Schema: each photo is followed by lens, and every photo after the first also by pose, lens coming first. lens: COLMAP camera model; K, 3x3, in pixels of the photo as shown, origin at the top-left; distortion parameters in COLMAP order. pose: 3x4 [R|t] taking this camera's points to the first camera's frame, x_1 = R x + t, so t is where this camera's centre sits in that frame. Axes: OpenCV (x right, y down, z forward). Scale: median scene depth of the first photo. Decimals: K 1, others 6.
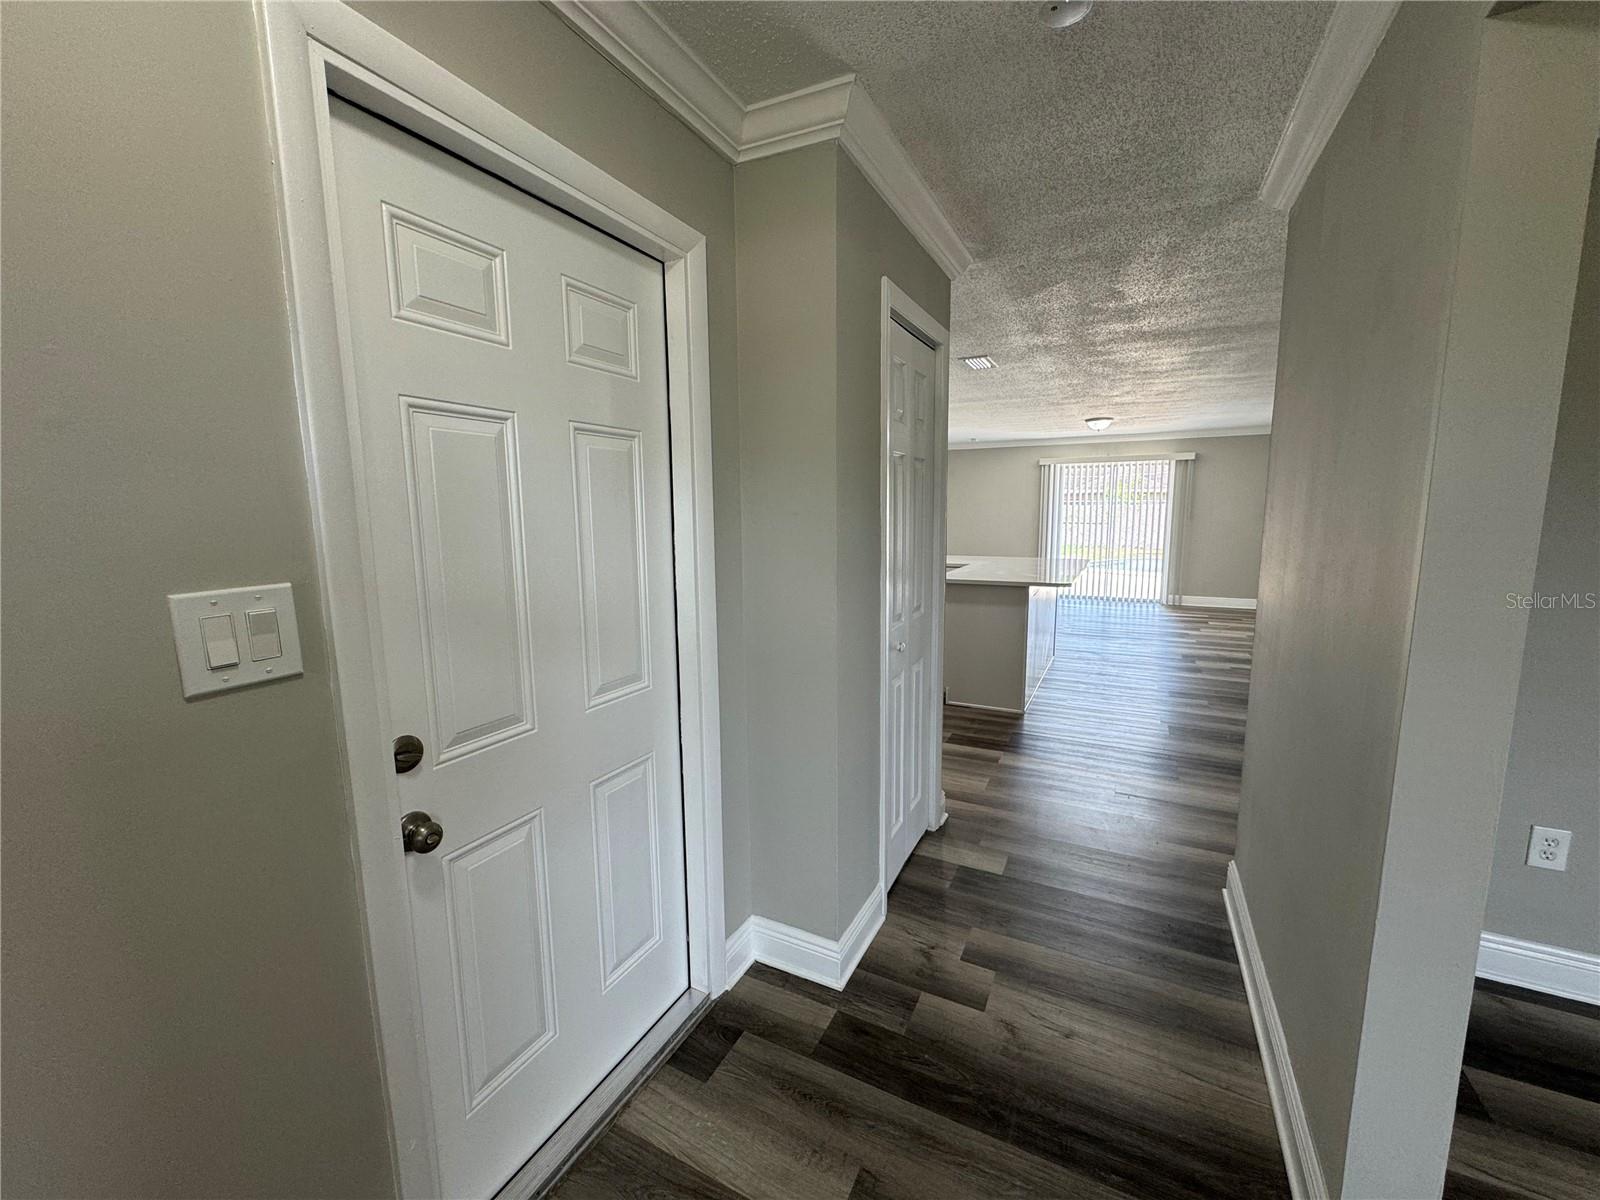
lens RADIAL K [[638.9, 0, 799.6], [0, 638.9, 602.2], [0, 0, 1]] dist [-0.005178, 0.000264]
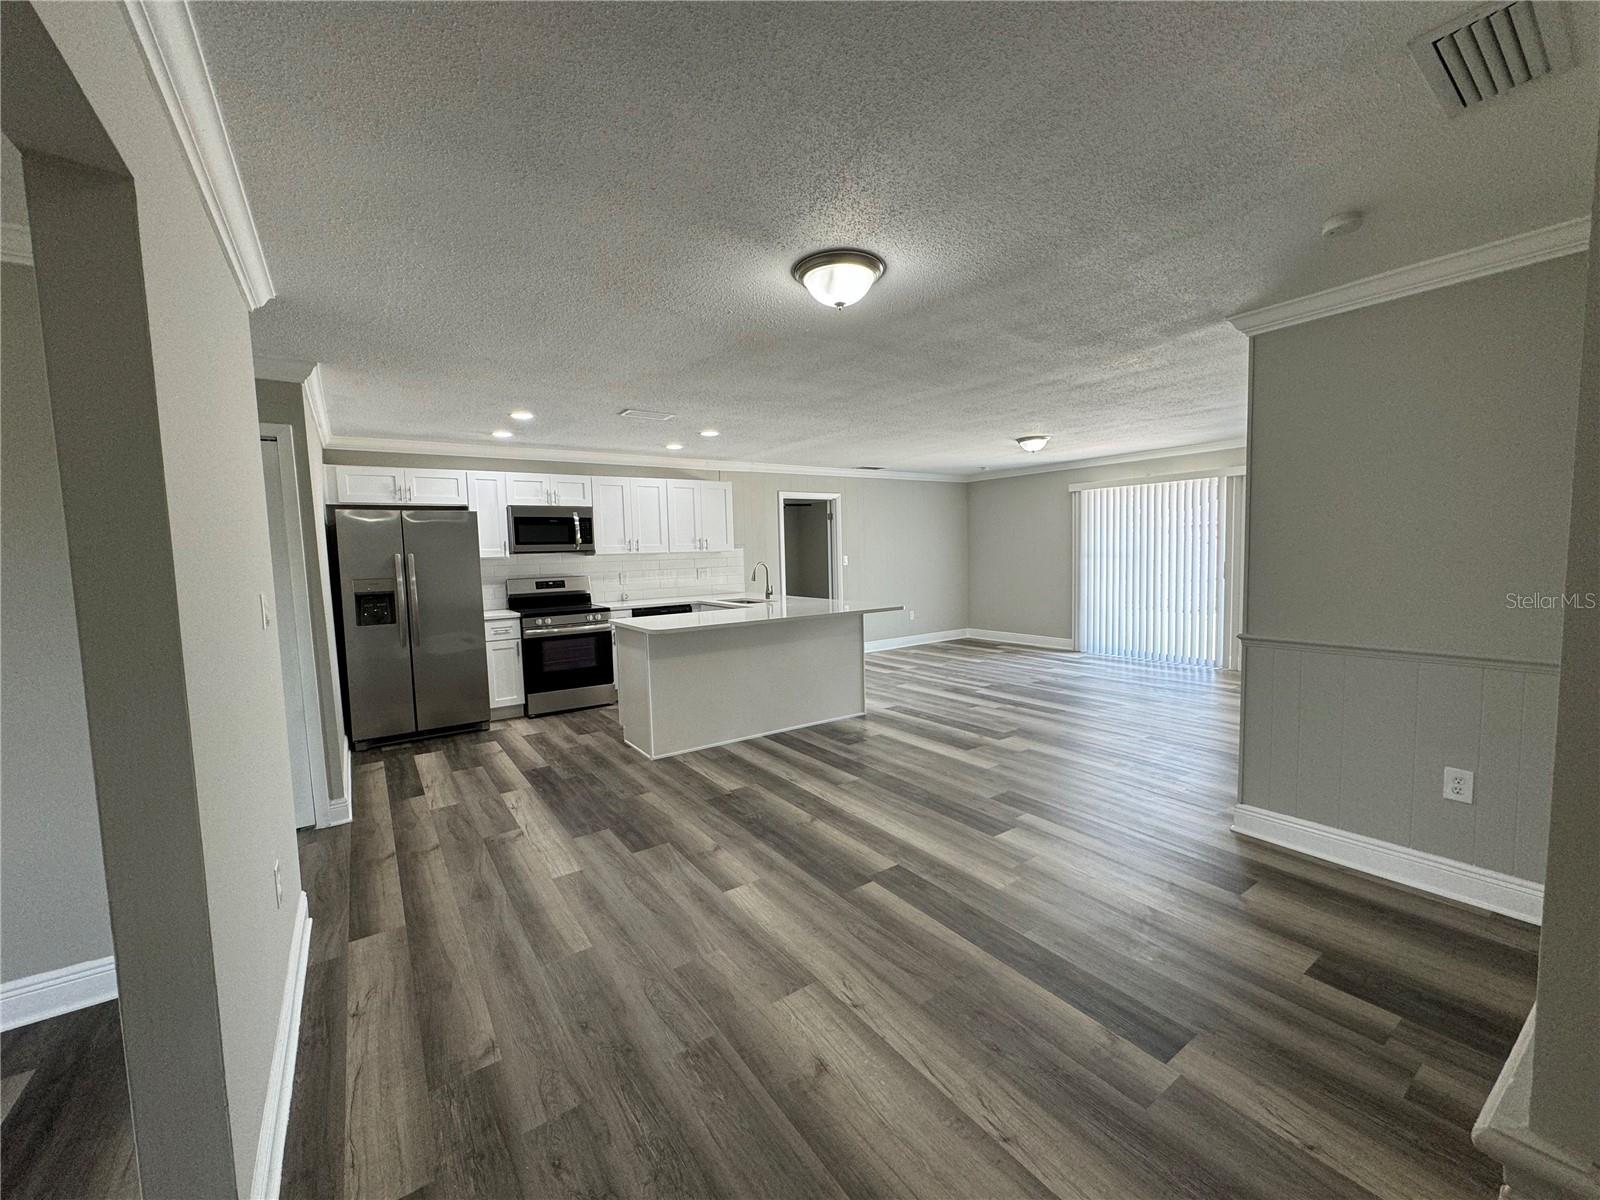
lens RADIAL K [[638.9, 0, 799.6], [0, 638.9, 602.2], [0, 0, 1]] dist [-0.005178, 0.000264]
pose [[0.883423, 0.022832, -0.468019, 0.496477], [-0.047709, 0.998004, -0.041367, -0.019685], [0.466141, 0.058873, 0.882750, 0.106848]]
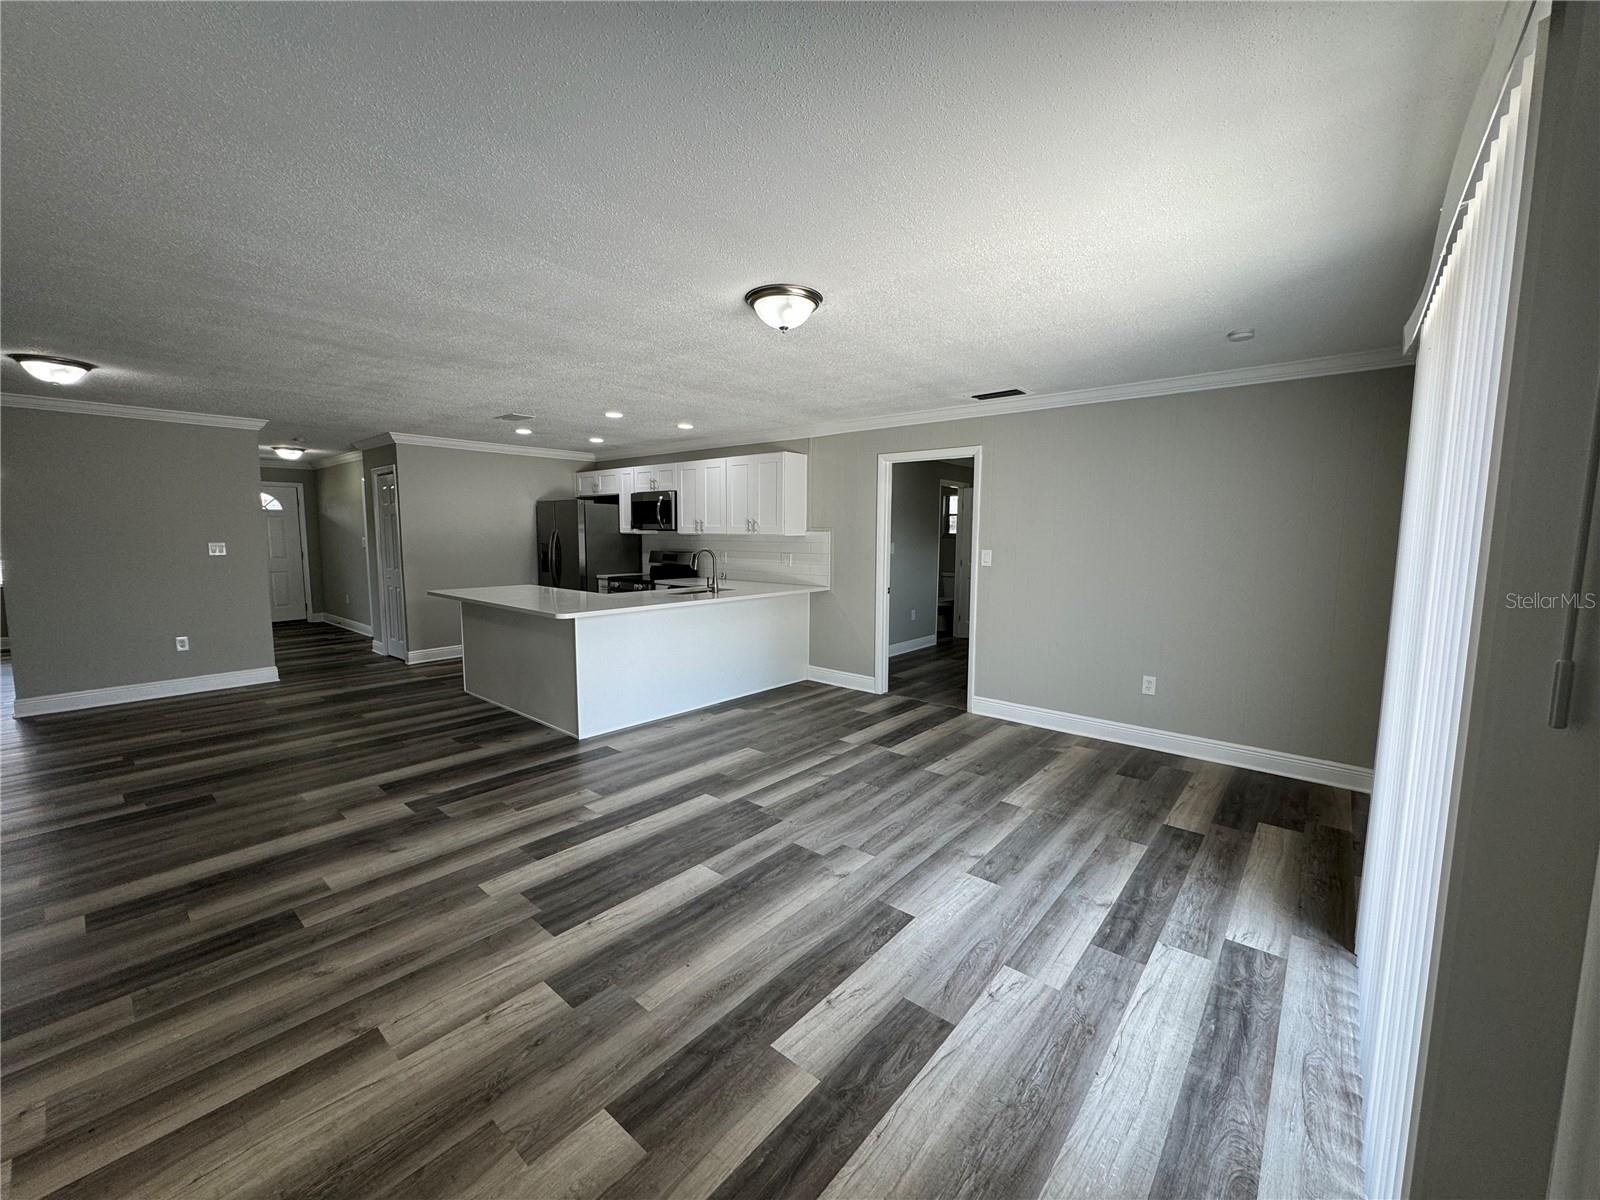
lens RADIAL K [[638.9, 0, 799.6], [0, 638.9, 602.2], [0, 0, 1]] dist [-0.005178, 0.000264]
pose [[-0.223549, 0.110179, -0.968445, 0.698456], [-0.147160, 0.978385, 0.145279, -0.142142], [0.963519, 0.174994, -0.202503, 0.925523]]
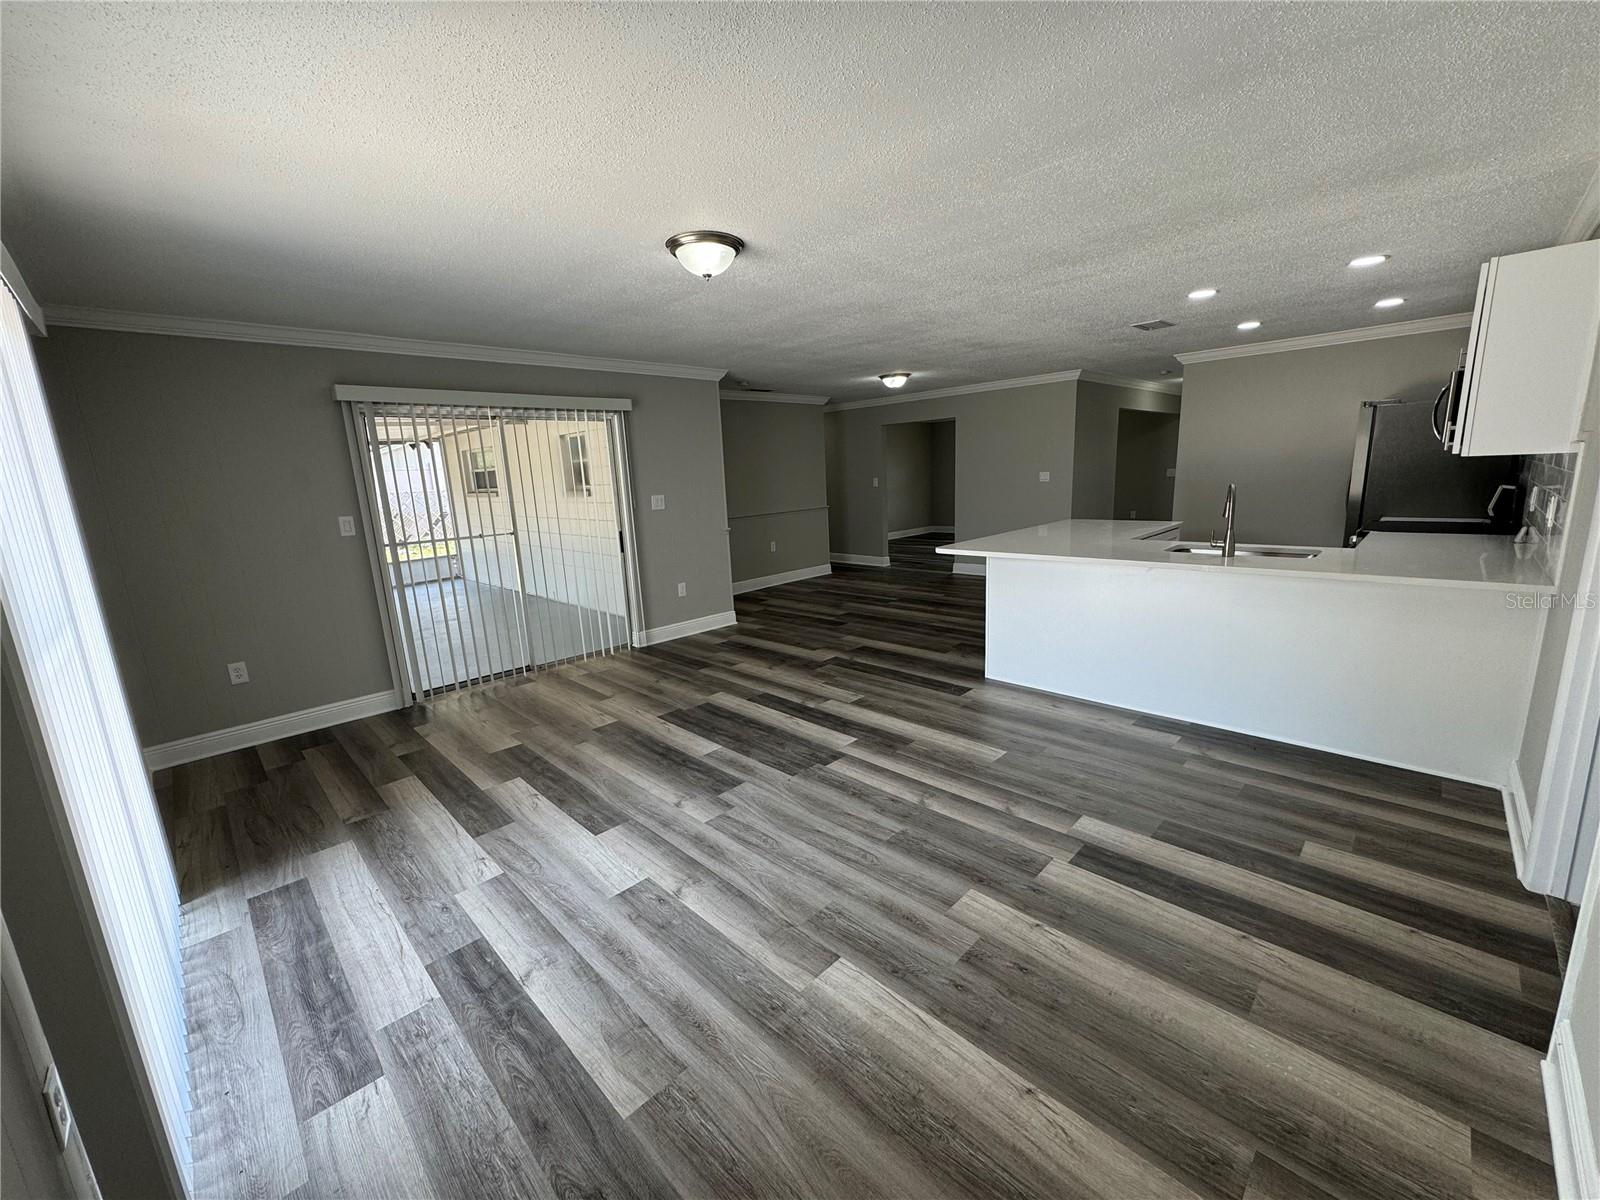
lens RADIAL K [[638.9, 0, 799.6], [0, 638.9, 602.2], [0, 0, 1]] dist [-0.005178, 0.000264]
pose [[-0.951475, -0.015676, 0.307325, 0.256403], [0.092994, 0.937360, 0.335721, -0.176319], [-0.293337, 0.348010, -0.890417, 1.144324]]
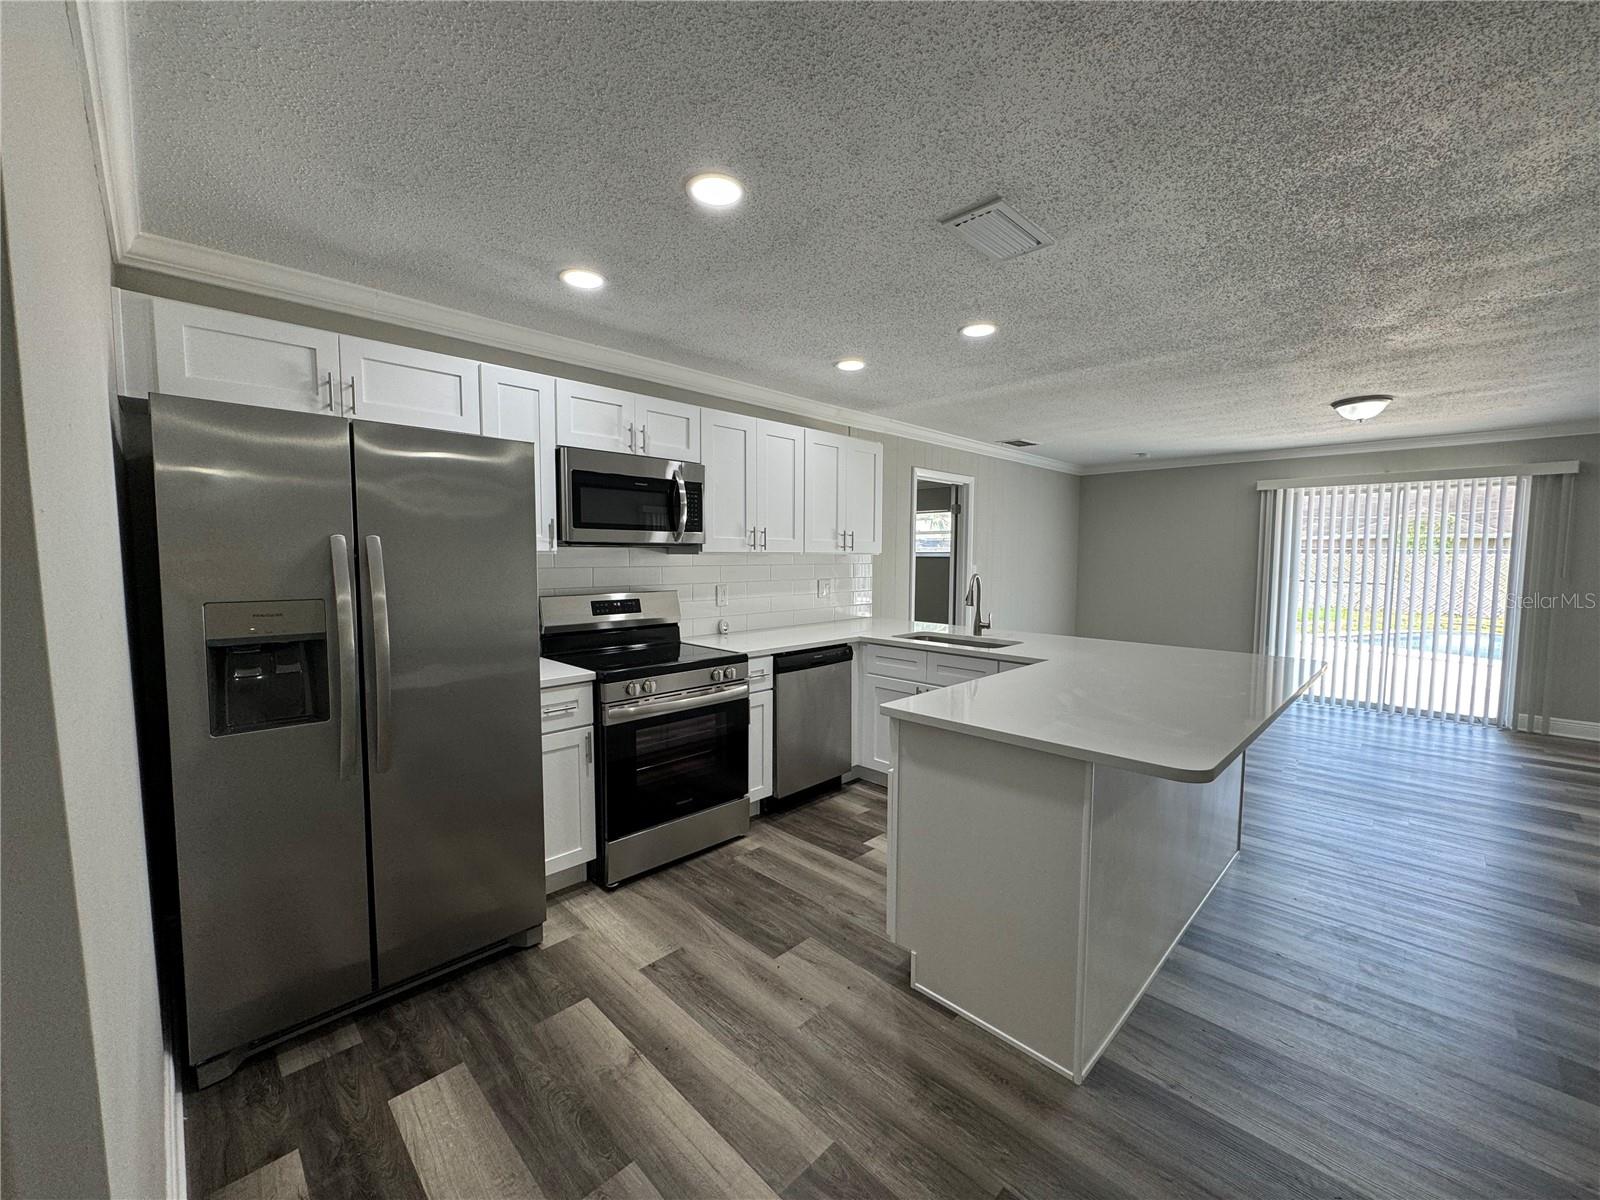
lens RADIAL K [[638.9, 0, 799.6], [0, 638.9, 602.2], [0, 0, 1]] dist [-0.005178, 0.000264]
pose [[0.951827, 0.034914, -0.304641, 0.145460], [-0.055976, 0.996587, -0.060676, -0.040764], [0.301483, 0.074805, 0.950533, 0.275126]]
